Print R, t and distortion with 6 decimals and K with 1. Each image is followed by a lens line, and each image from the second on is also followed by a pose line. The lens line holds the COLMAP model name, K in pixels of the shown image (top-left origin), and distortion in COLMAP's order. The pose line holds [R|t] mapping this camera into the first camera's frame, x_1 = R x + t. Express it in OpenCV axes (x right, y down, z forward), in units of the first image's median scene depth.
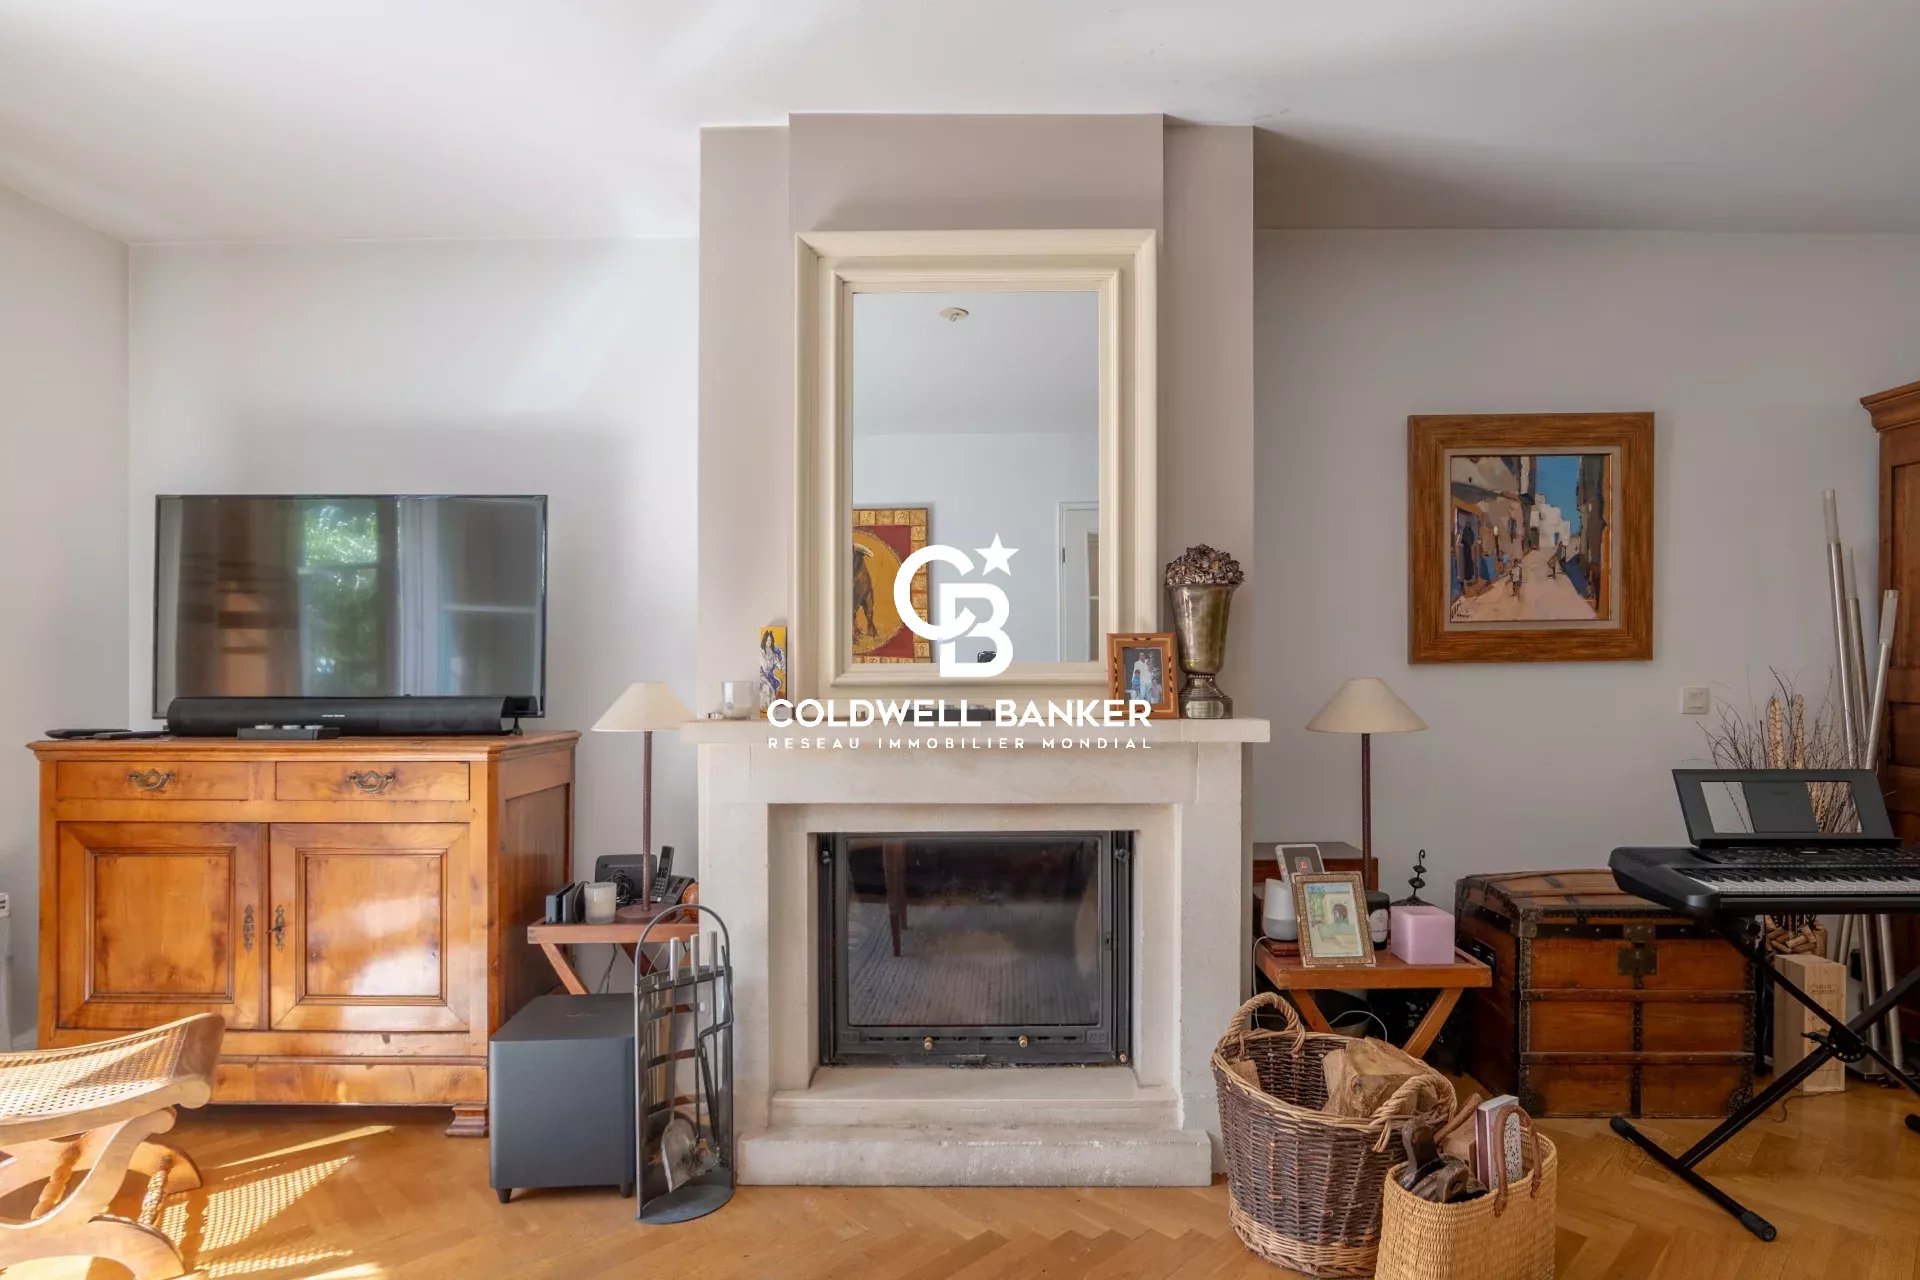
lens RADIAL K [[1005.7, 0, 965.4], [0, 1005.7, 671.1], [0, 0, 1]] dist [-0.014869, 0.000661]
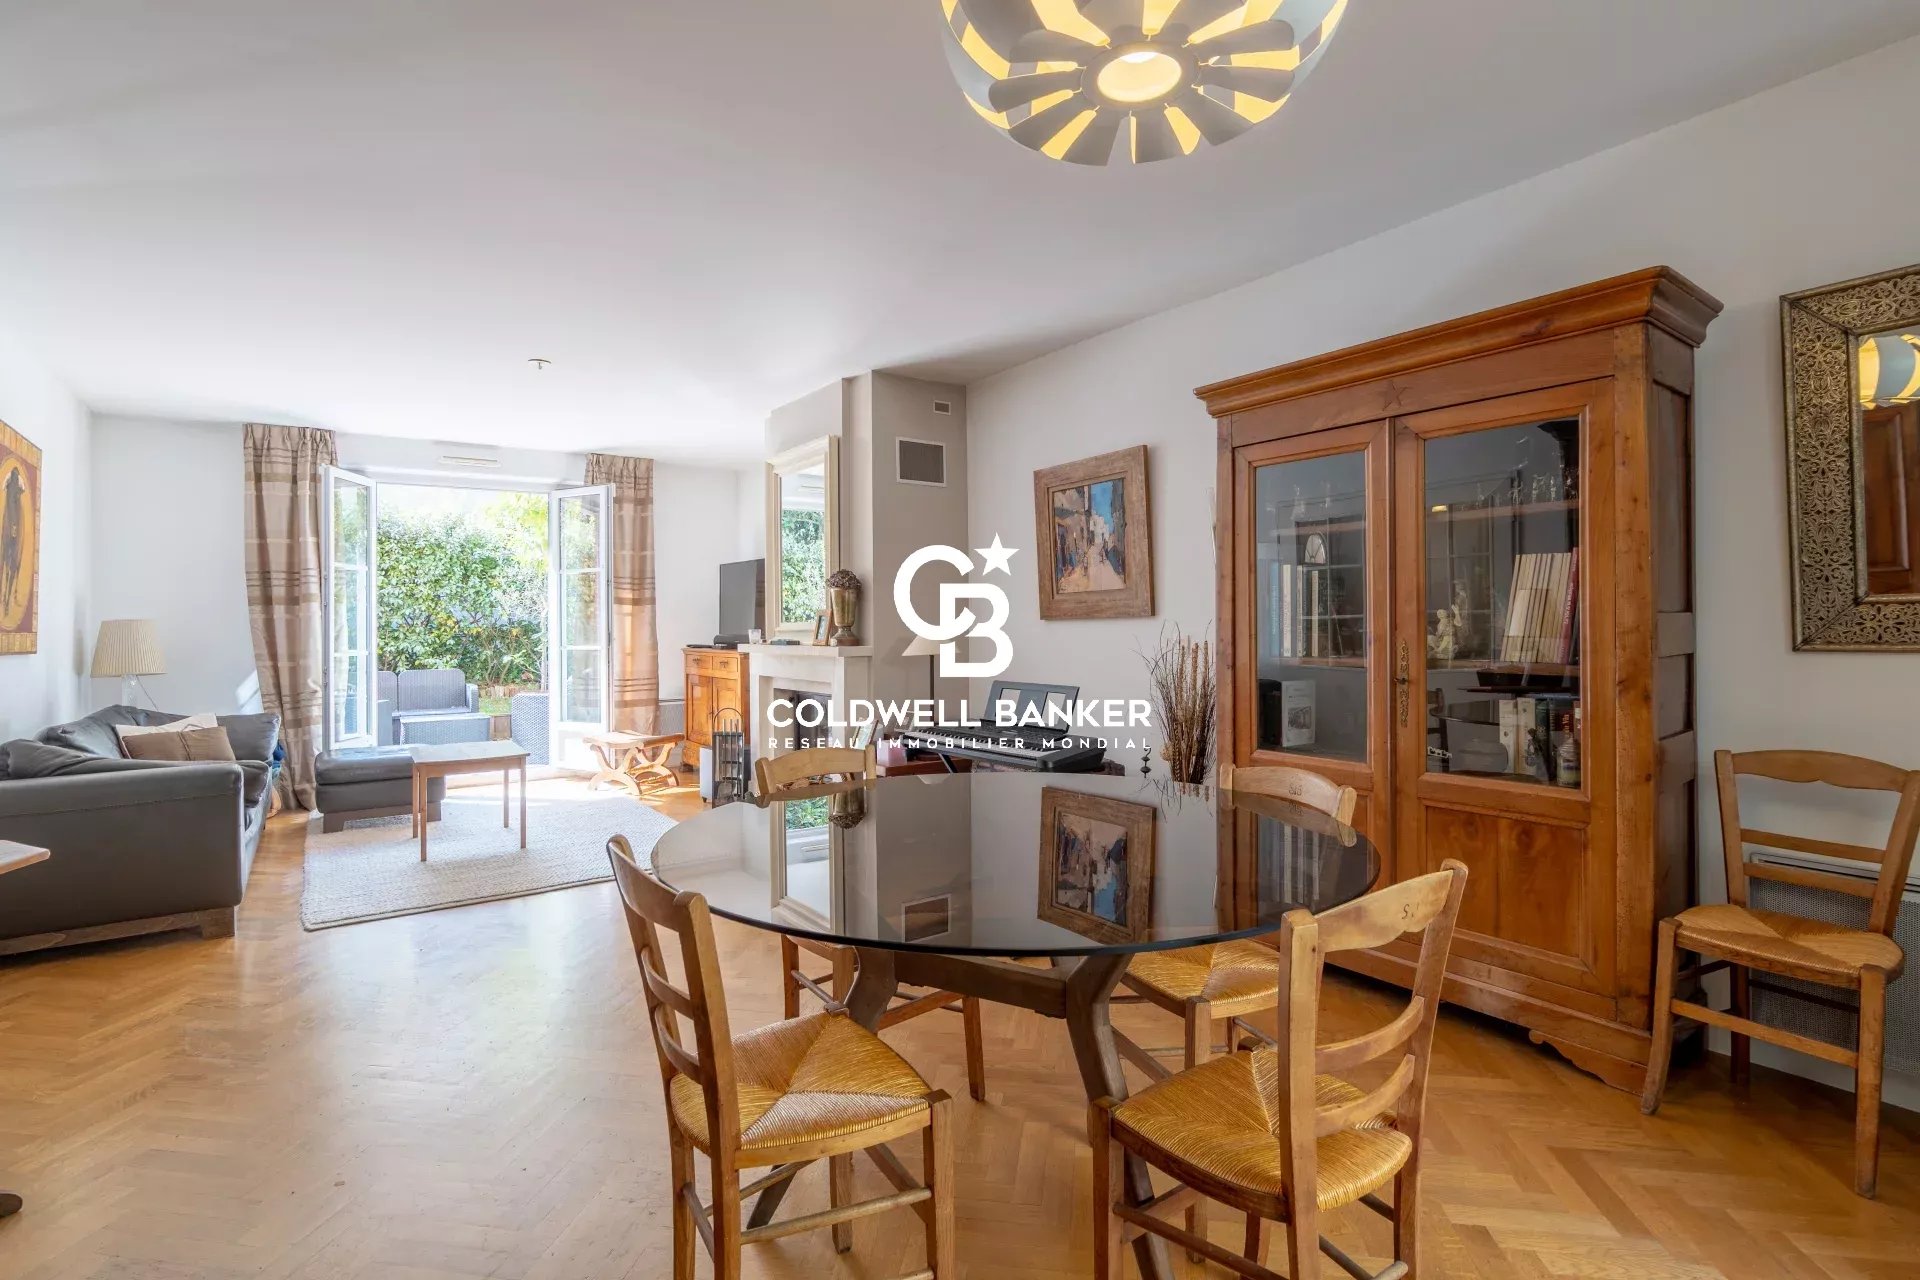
lens RADIAL K [[890.1, 0, 927.1], [0, 890.1, 610.3], [0, 0, 1]] dist [-0.002826, -0.000175]
pose [[0.573939, -0.015658, -0.818749, 1.870085], [0.008595, 0.999877, -0.013096, -0.006145], [0.818853, 0.000479, 0.574003, 0.002299]]
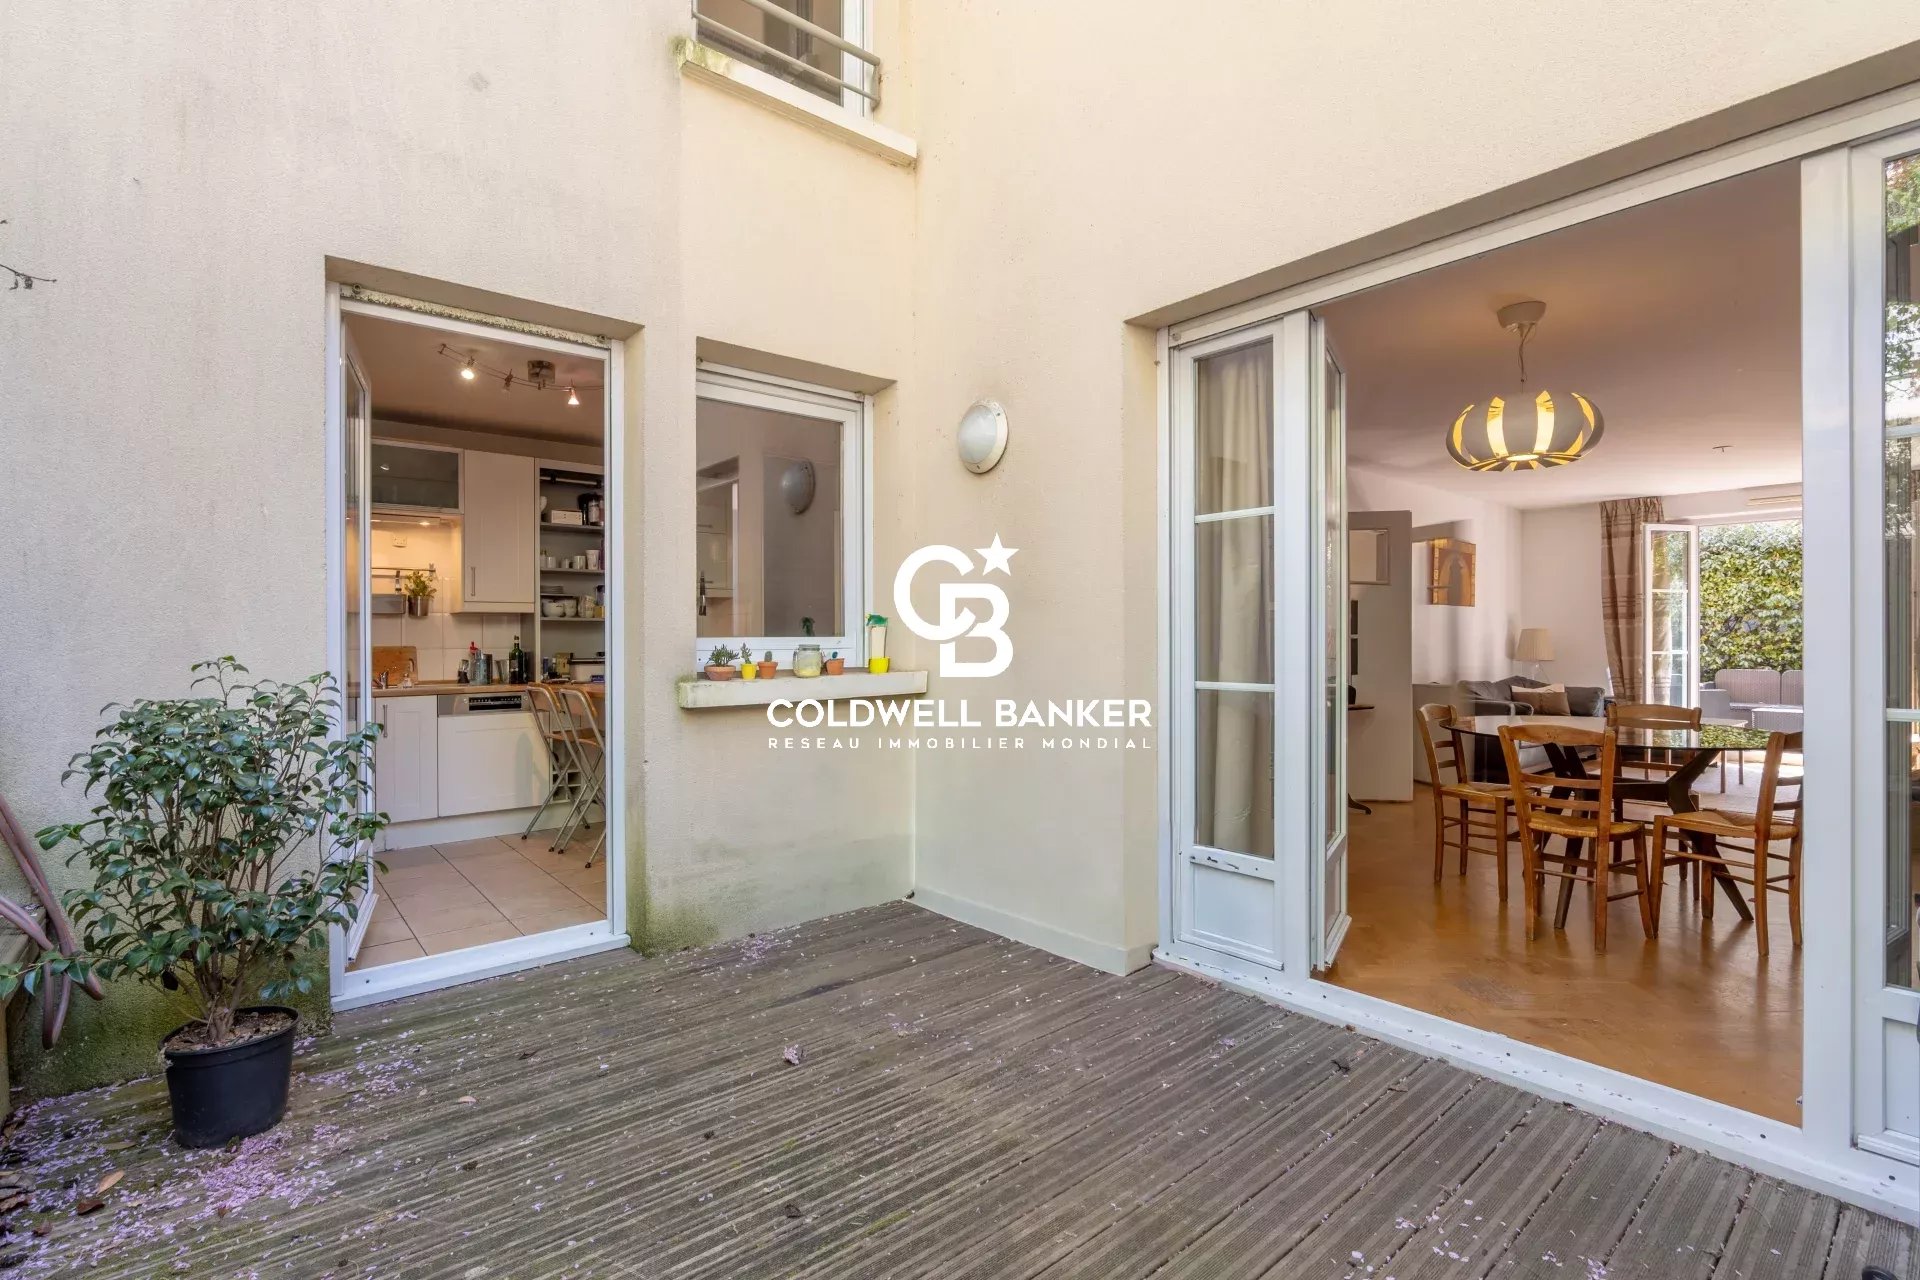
lens RADIAL K [[882.6, 0, 960.0], [0, 882.6, 640.0], [0, 0, 1]] dist [-0.014333, 0.000524]
pose [[-0.759207, 0.007323, -0.650808, 3.226636], [0.004973, 0.999973, 0.005450, -0.013244], [0.650830, 0.000901, -0.759223, 0.868971]]
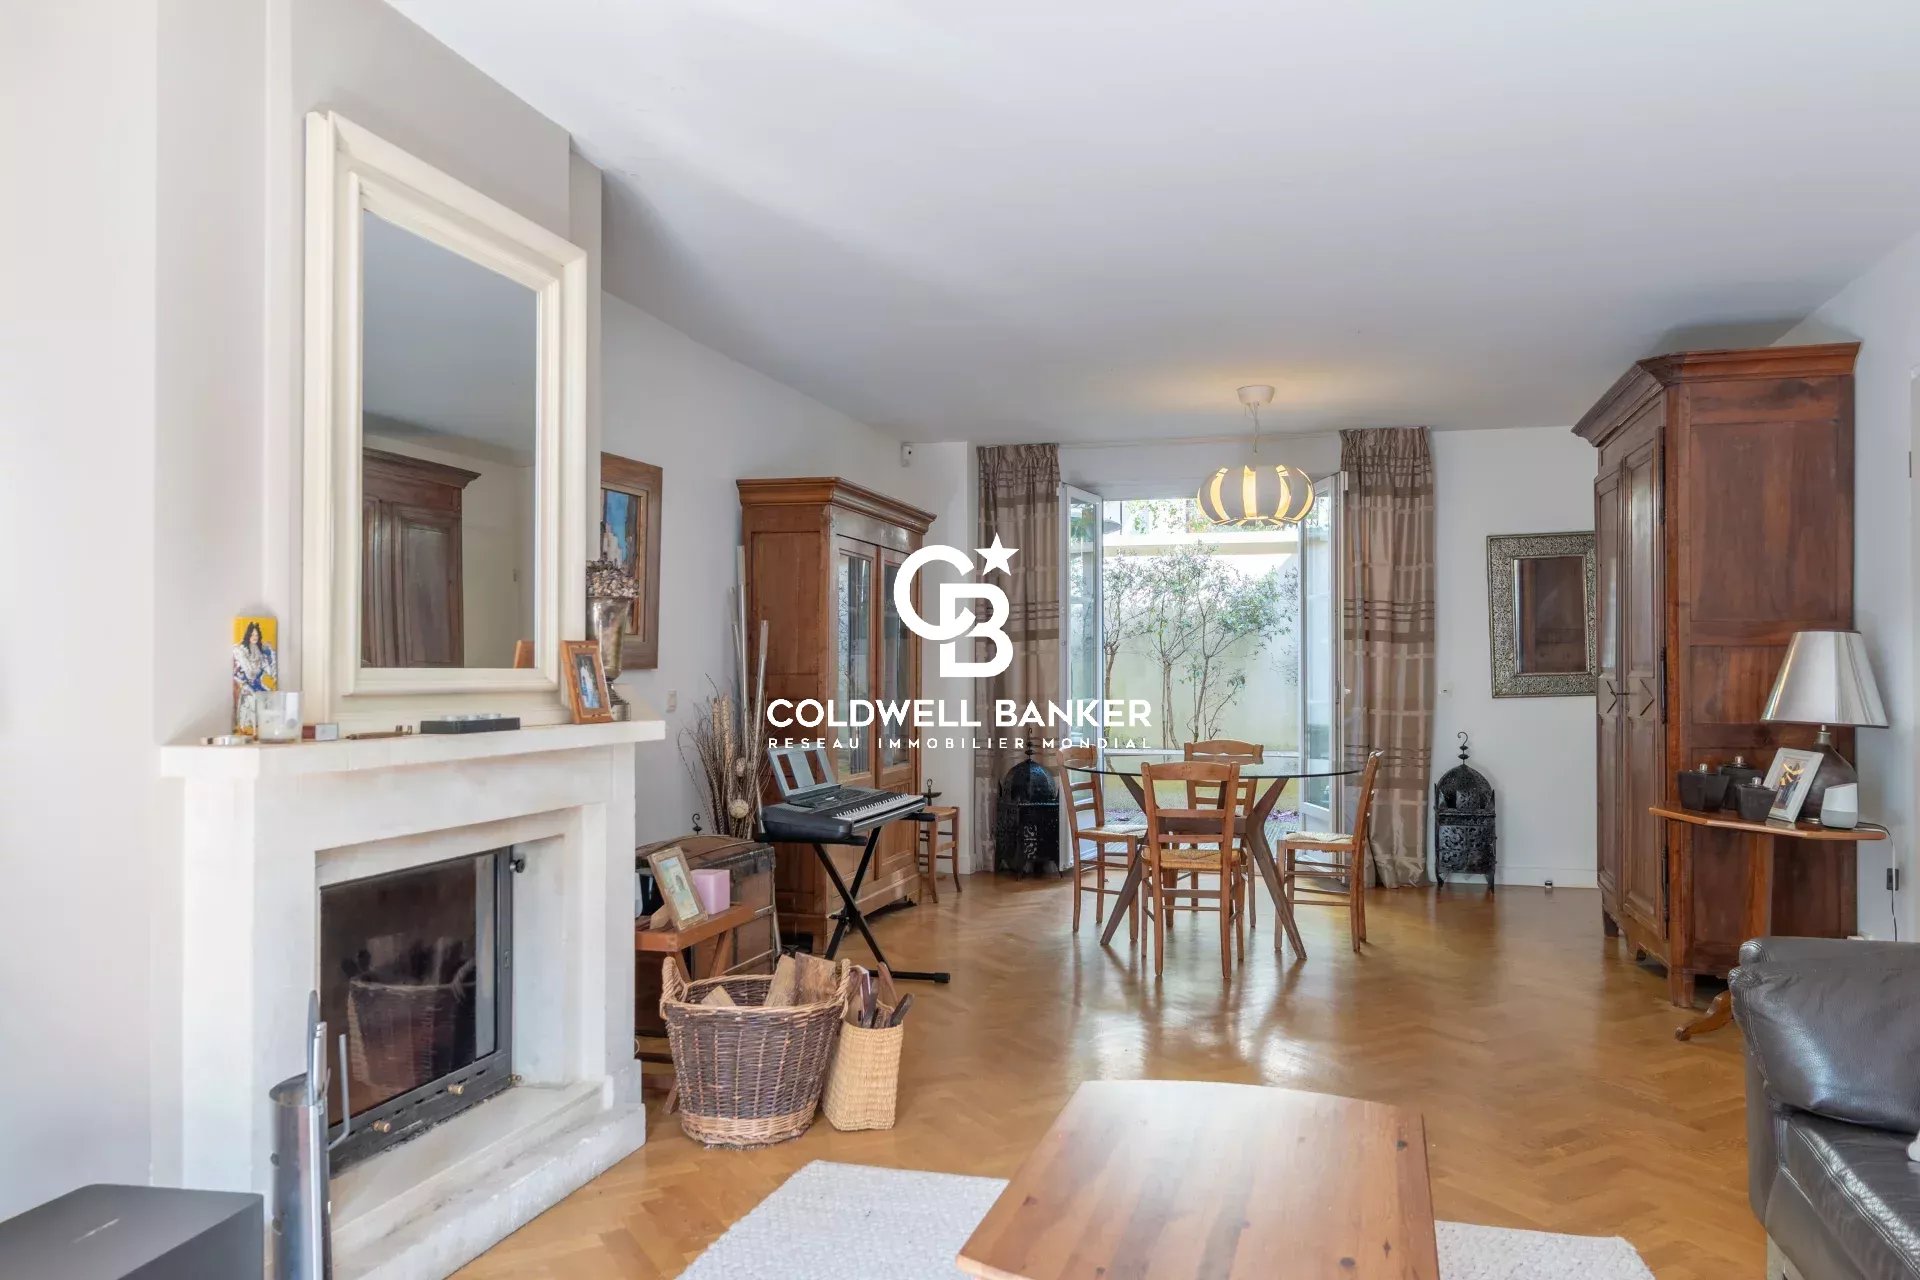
lens RADIAL K [[1349.6, 0, 961.0], [0, 1349.6, 691.2], [0, 0, 1]] dist [0.001386, 0.001452]
pose [[0.259920, -0.010723, 0.965571, -0.984934], [0.002717, 0.999943, 0.010374, 0.000906], [-0.965626, -0.000073, 0.259934, 0.247417]]
